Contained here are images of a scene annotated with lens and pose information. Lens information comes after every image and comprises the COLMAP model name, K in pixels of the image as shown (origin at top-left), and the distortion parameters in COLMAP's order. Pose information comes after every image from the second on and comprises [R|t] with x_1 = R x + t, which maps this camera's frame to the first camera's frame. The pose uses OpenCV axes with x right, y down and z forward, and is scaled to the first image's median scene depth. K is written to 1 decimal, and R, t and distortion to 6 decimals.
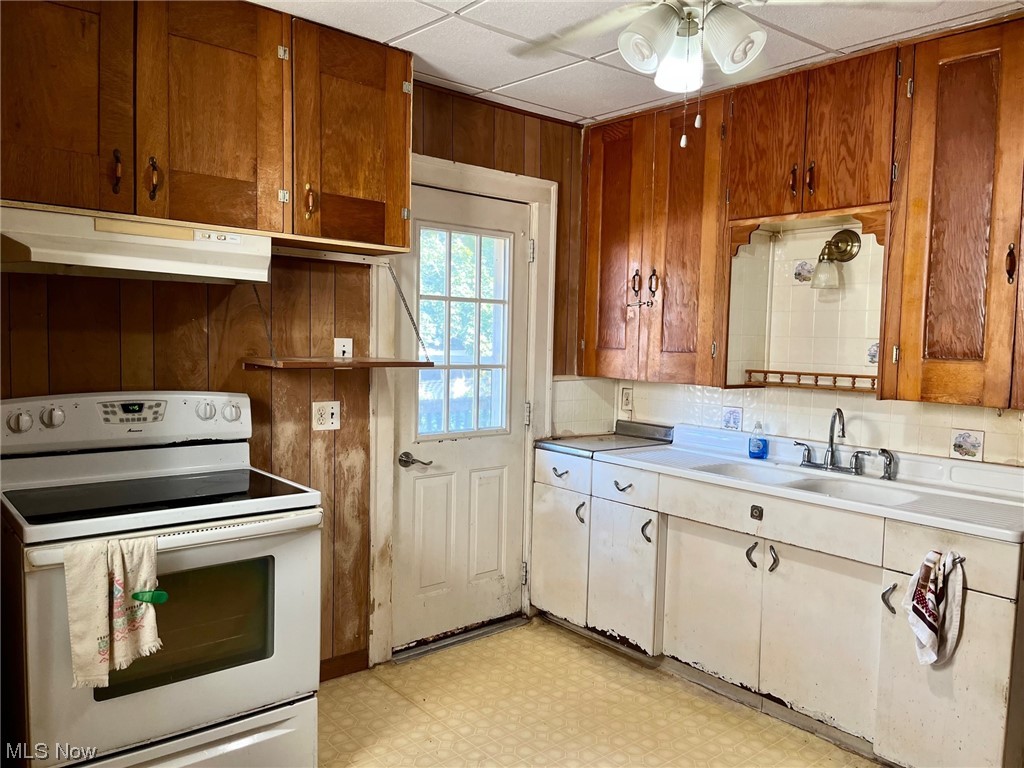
lens RADIAL K [[772.9, 0, 510.6], [0, 772.9, 383.0], [0, 0, 1]] dist [-0.007070, -0.010634]
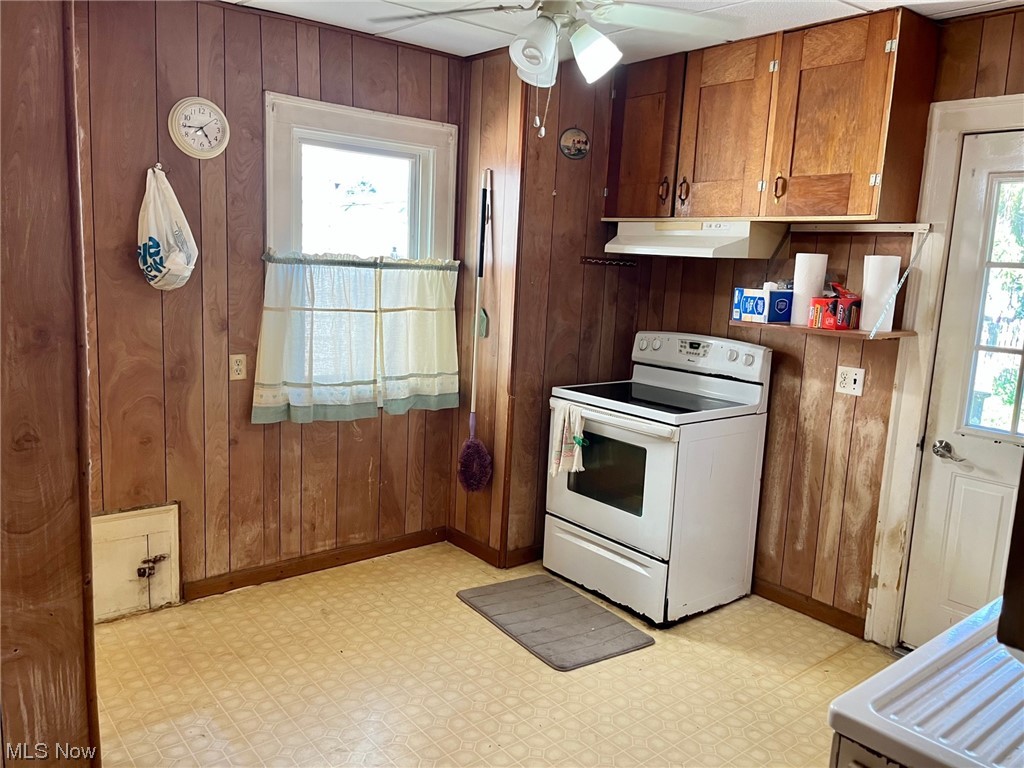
lens RADIAL K [[772.9, 0, 510.5], [0, 772.9, 385.5], [0, 0, 1]] dist [-0.007070, -0.010634]
pose [[-0.043307, 0.133181, -0.990145, 0.848360], [-0.099634, 0.985559, 0.136921, -0.050829], [0.994081, 0.104582, -0.029412, 0.583837]]
